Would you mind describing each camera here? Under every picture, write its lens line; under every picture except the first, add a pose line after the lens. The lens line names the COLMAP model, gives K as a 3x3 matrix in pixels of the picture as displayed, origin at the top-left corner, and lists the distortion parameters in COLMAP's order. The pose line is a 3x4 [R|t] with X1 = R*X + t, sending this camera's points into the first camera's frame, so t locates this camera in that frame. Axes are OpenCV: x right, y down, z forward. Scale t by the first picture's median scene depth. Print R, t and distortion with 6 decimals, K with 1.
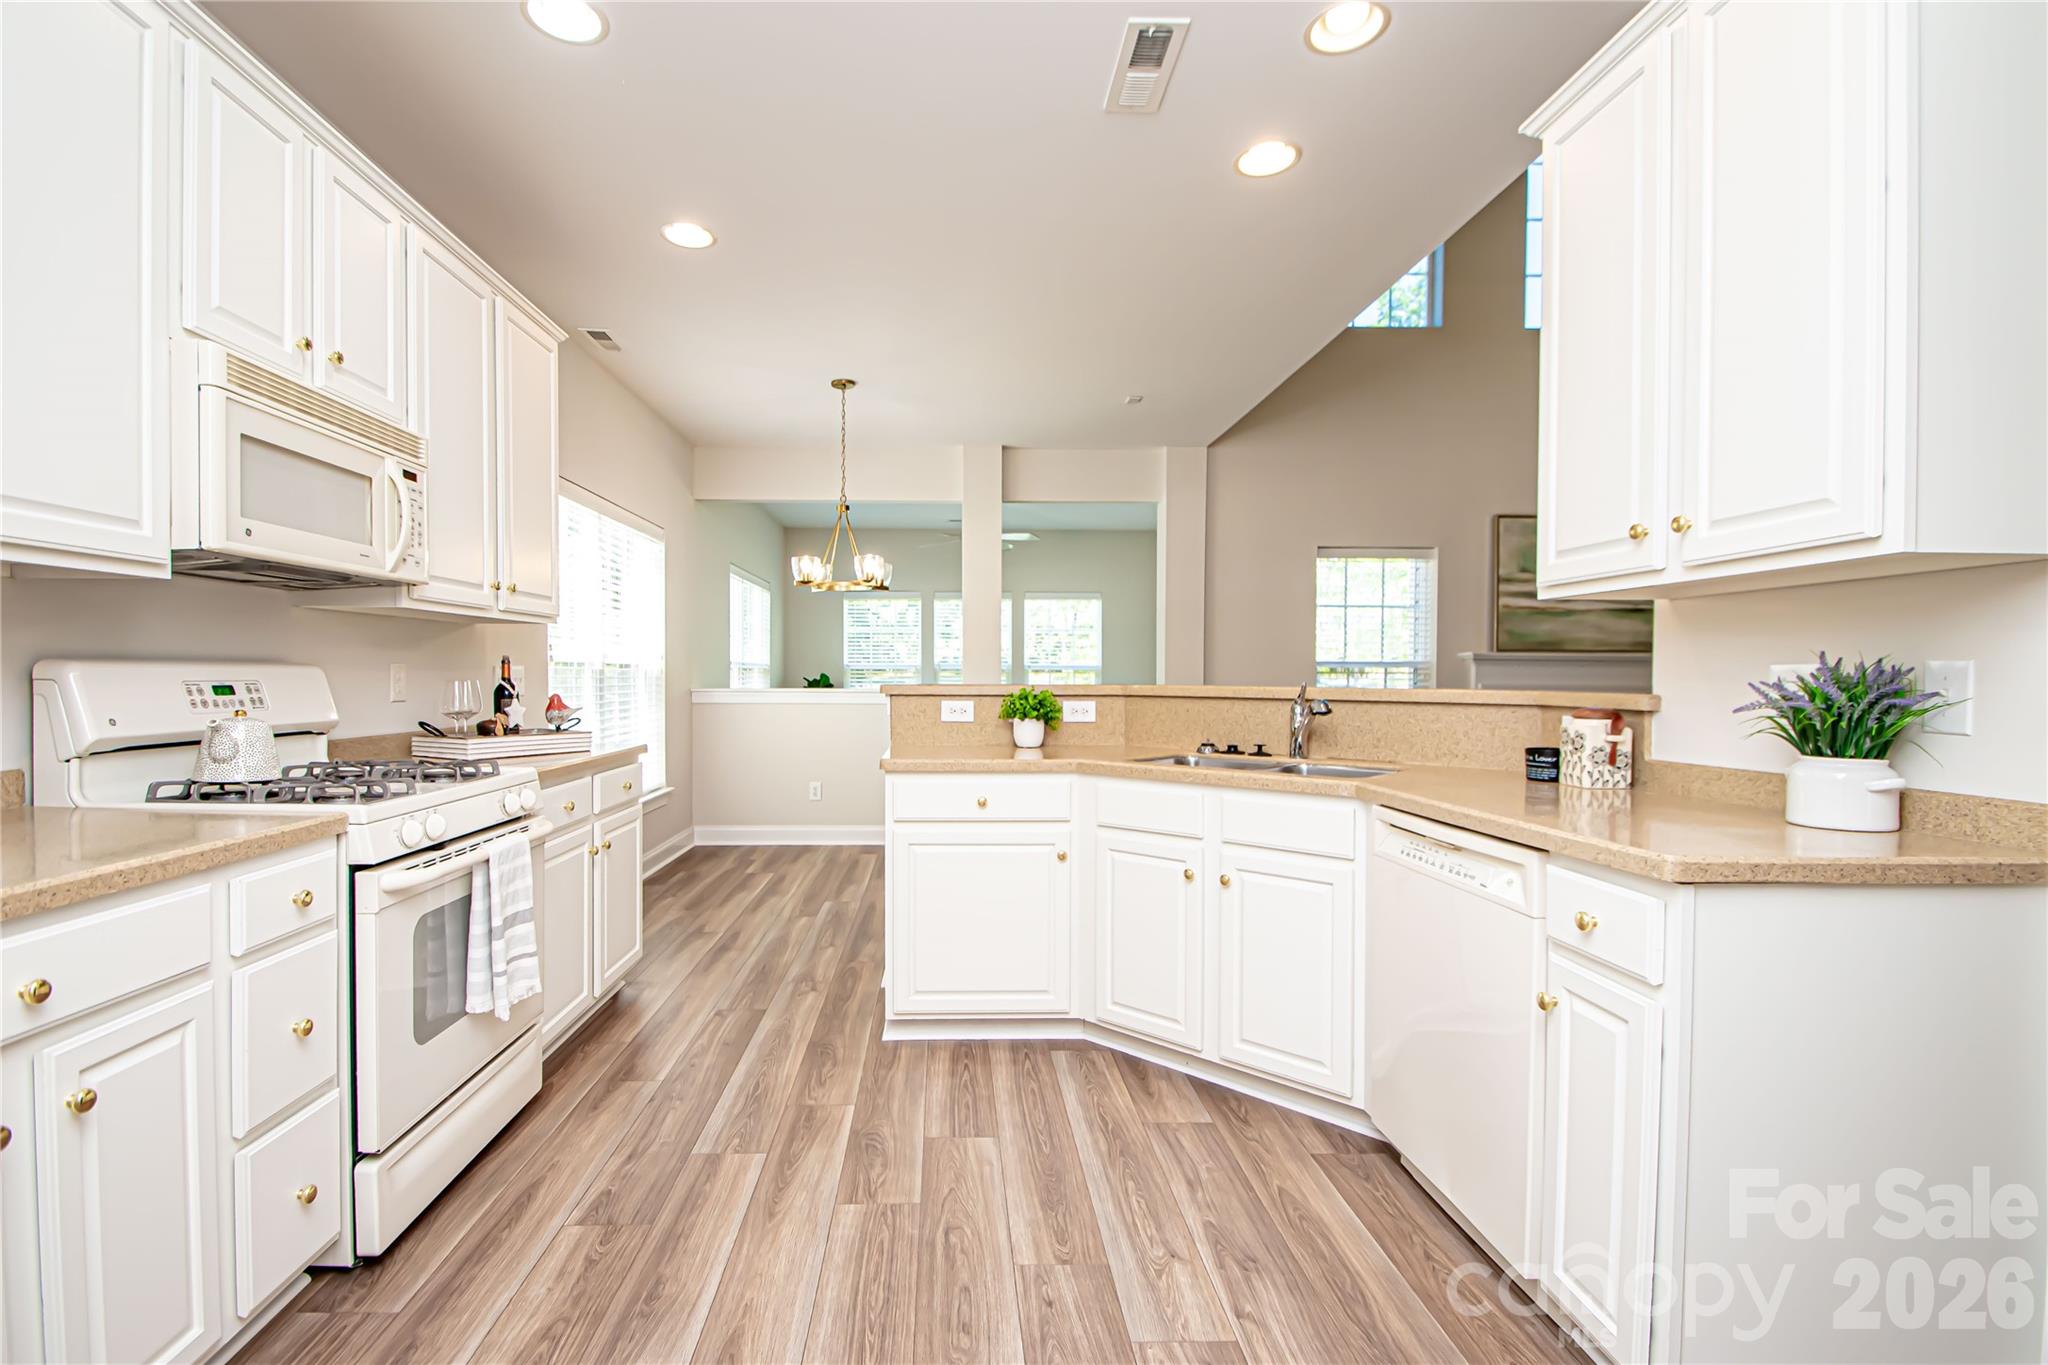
lens RADIAL K [[967.9, 0, 1006.1], [0, 967.9, 673.2], [0, 0, 1]] dist [0.013747, -0.000101]
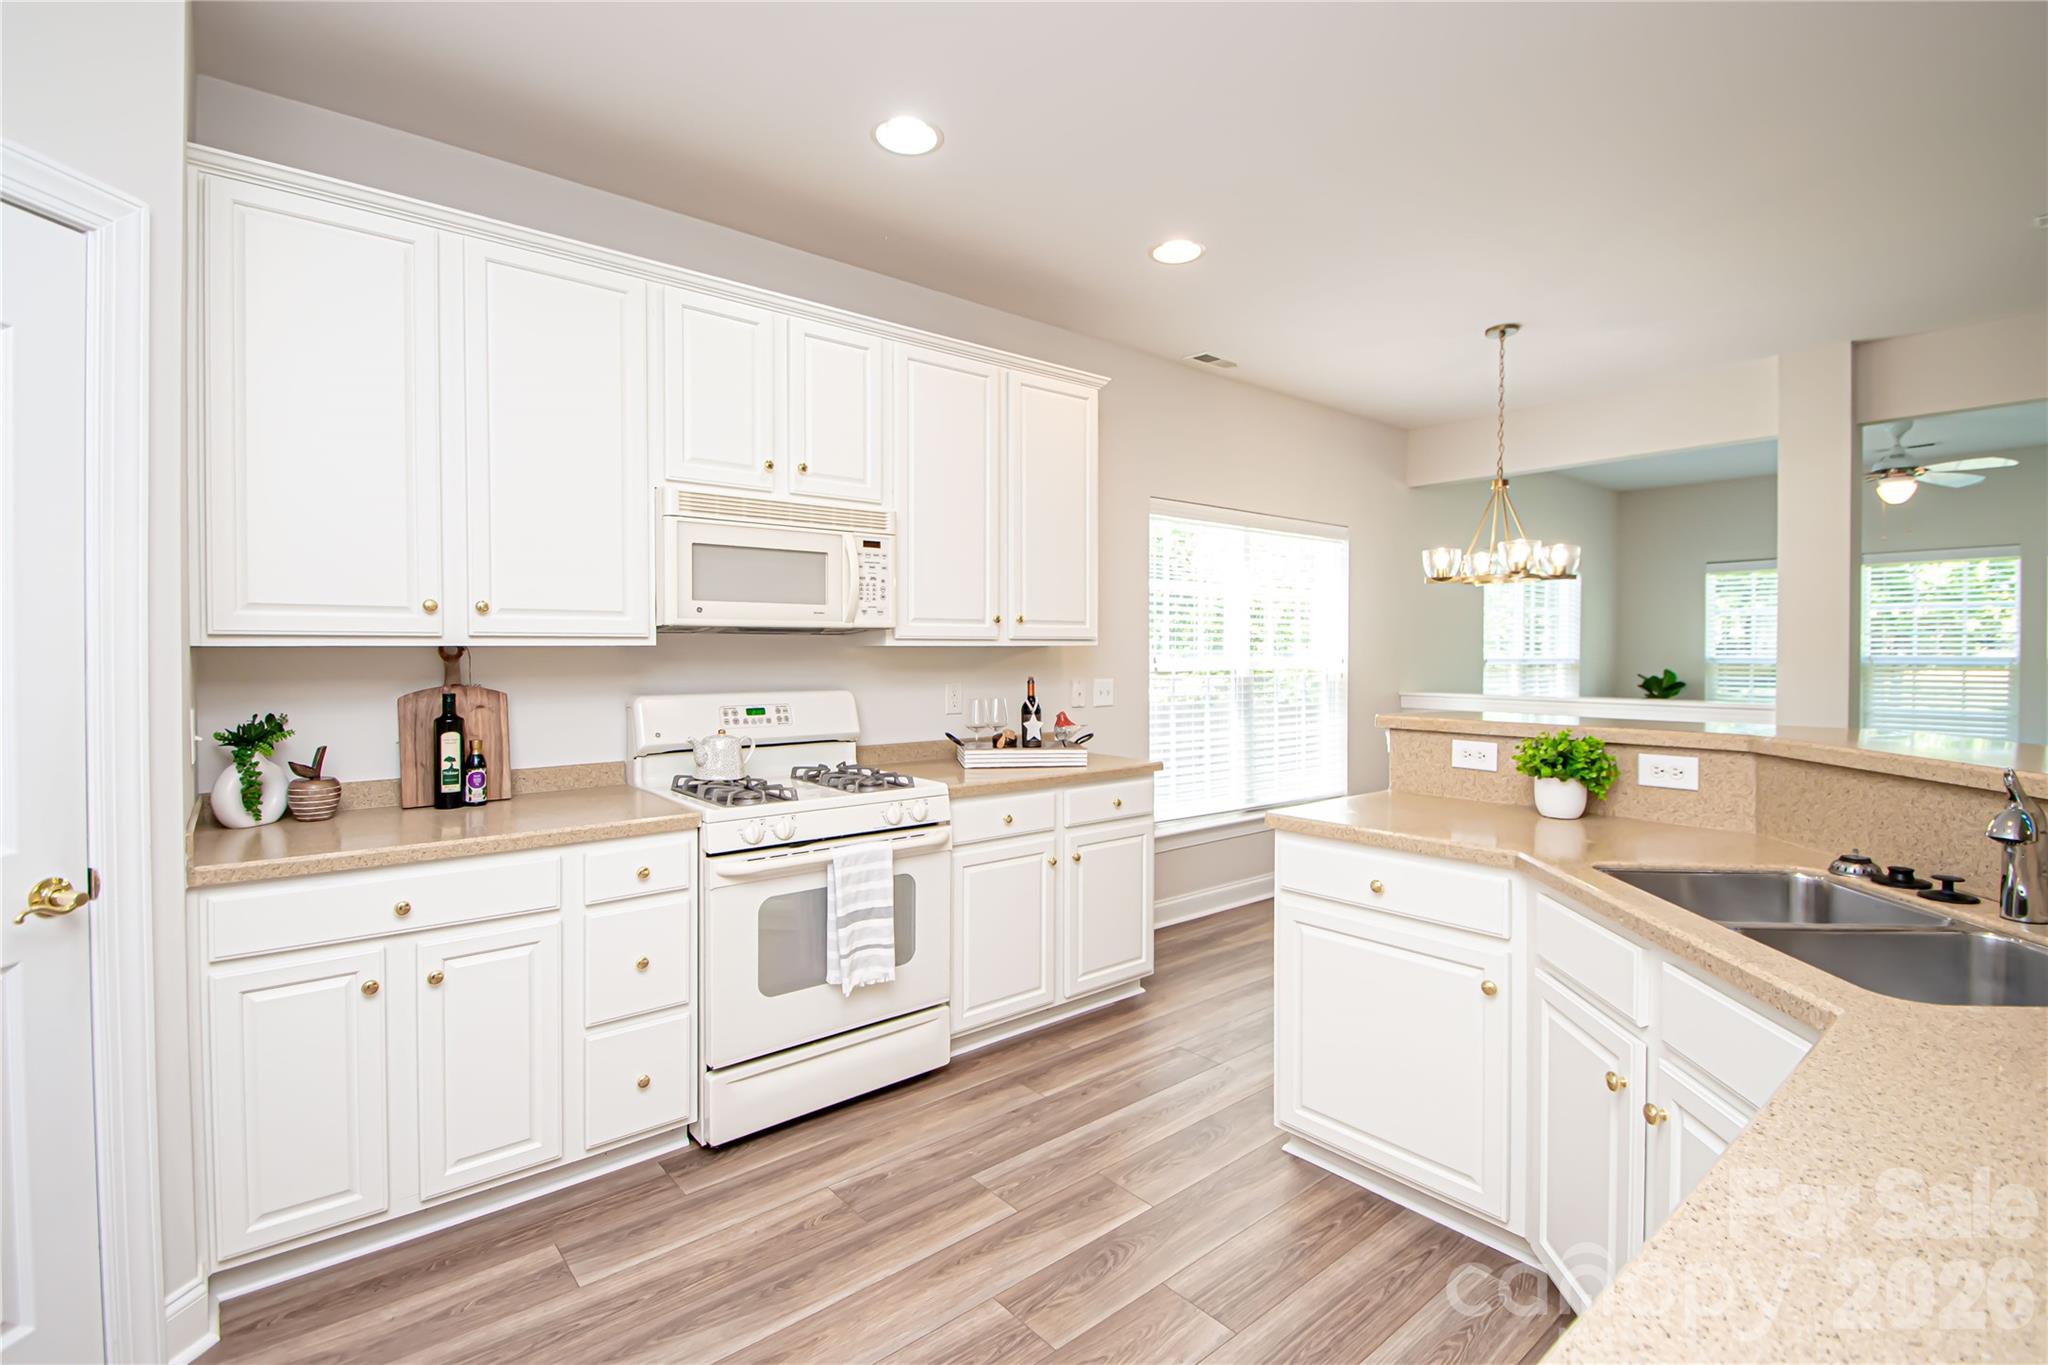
lens RADIAL K [[953.3, 0, 1023.6], [0, 953.3, 648.7], [0, 0, 1]] dist [0.024281, -0.019242]
pose [[0.599635, -0.002950, -0.800268, 0.500149], [0.001590, 0.999996, -0.002495, -0.062722], [0.800272, 0.000223, 0.599637, 0.407991]]
